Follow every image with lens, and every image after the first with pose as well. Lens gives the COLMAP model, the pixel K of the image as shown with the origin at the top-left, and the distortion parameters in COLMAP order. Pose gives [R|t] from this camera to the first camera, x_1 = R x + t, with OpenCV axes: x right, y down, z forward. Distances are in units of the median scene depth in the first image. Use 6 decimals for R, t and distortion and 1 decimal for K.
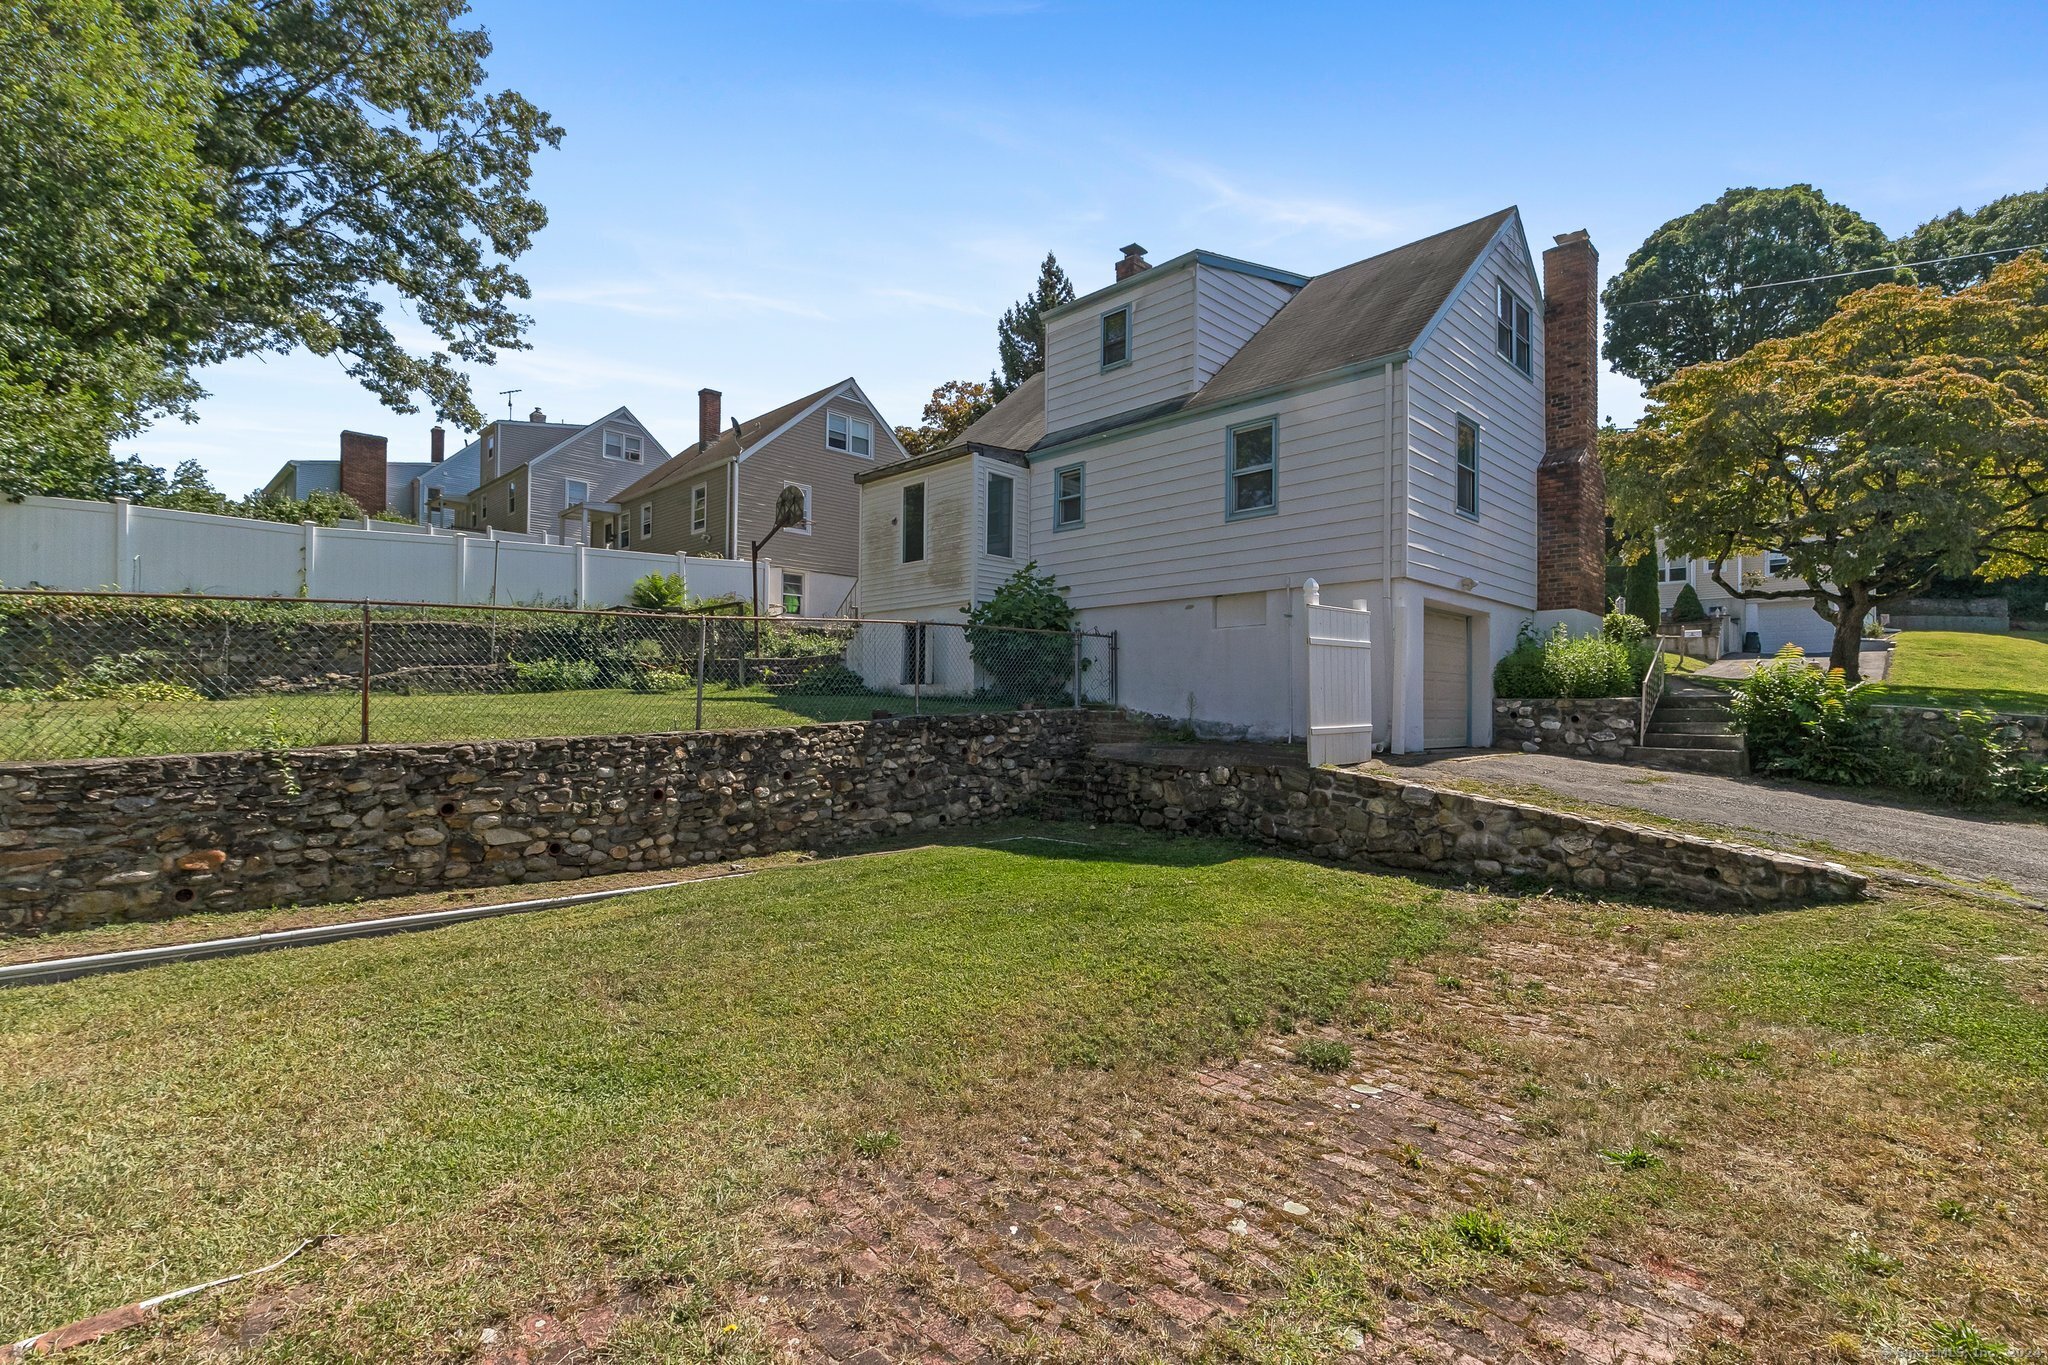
lens RADIAL K [[942.7, 0, 1023.6], [0, 942.7, 690.8], [0, 0, 1]] dist [0.001830, 0.000038]
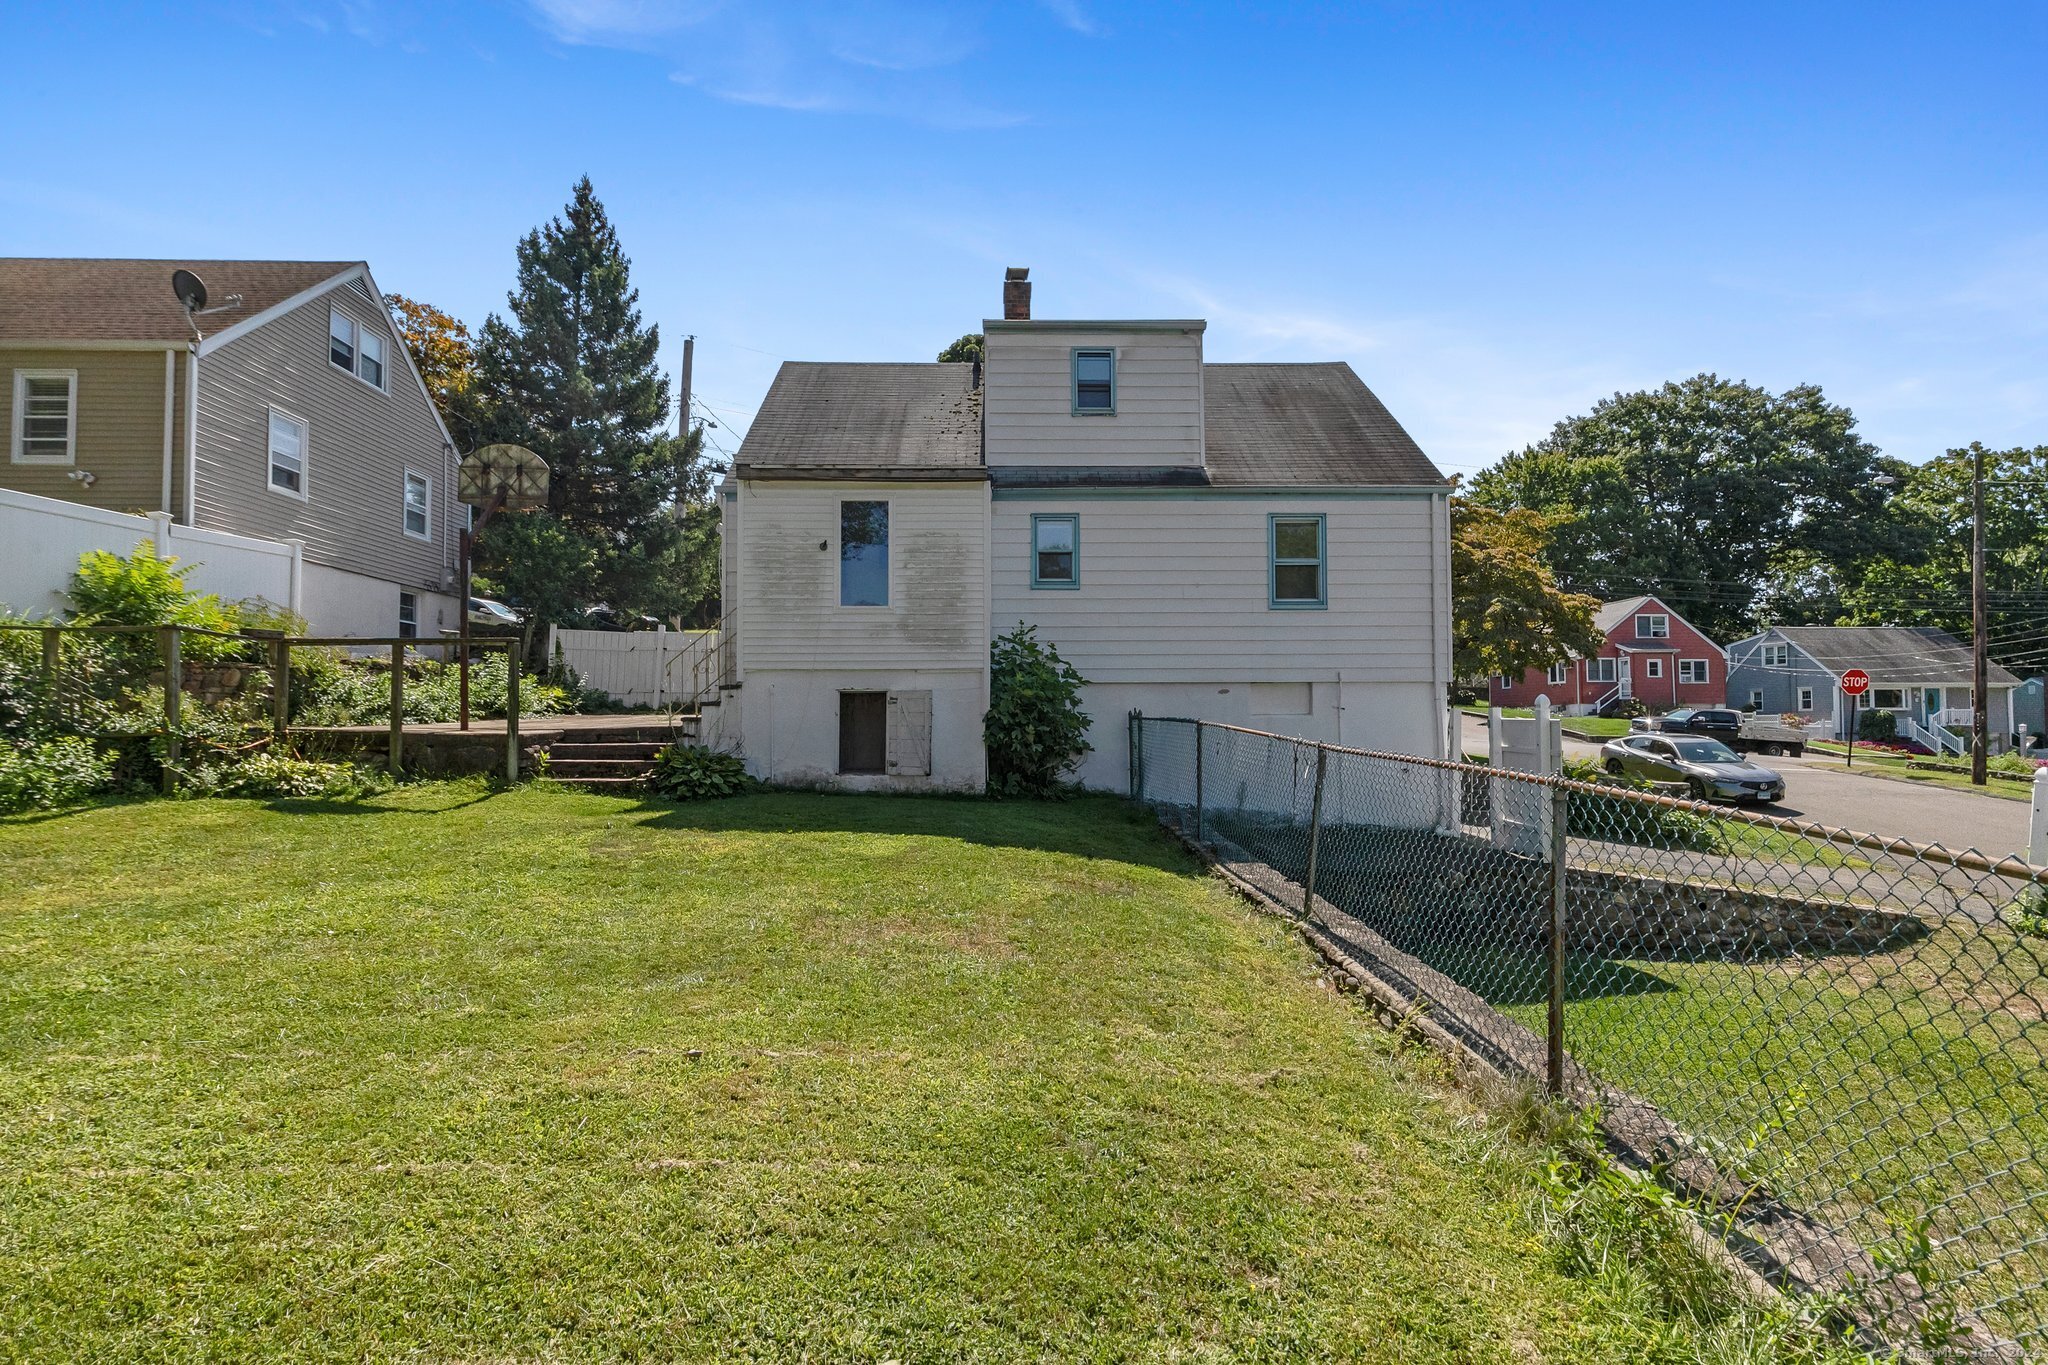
lens RADIAL K [[942.7, 0, 1023.5], [0, 942.7, 687.4], [0, 0, 1]] dist [0.001830, 0.000038]
pose [[0.696342, 0.019343, 0.717450, -0.559642], [-0.009091, 0.999794, -0.018132, -0.062860], [-0.717653, 0.006104, 0.696374, 0.406681]]
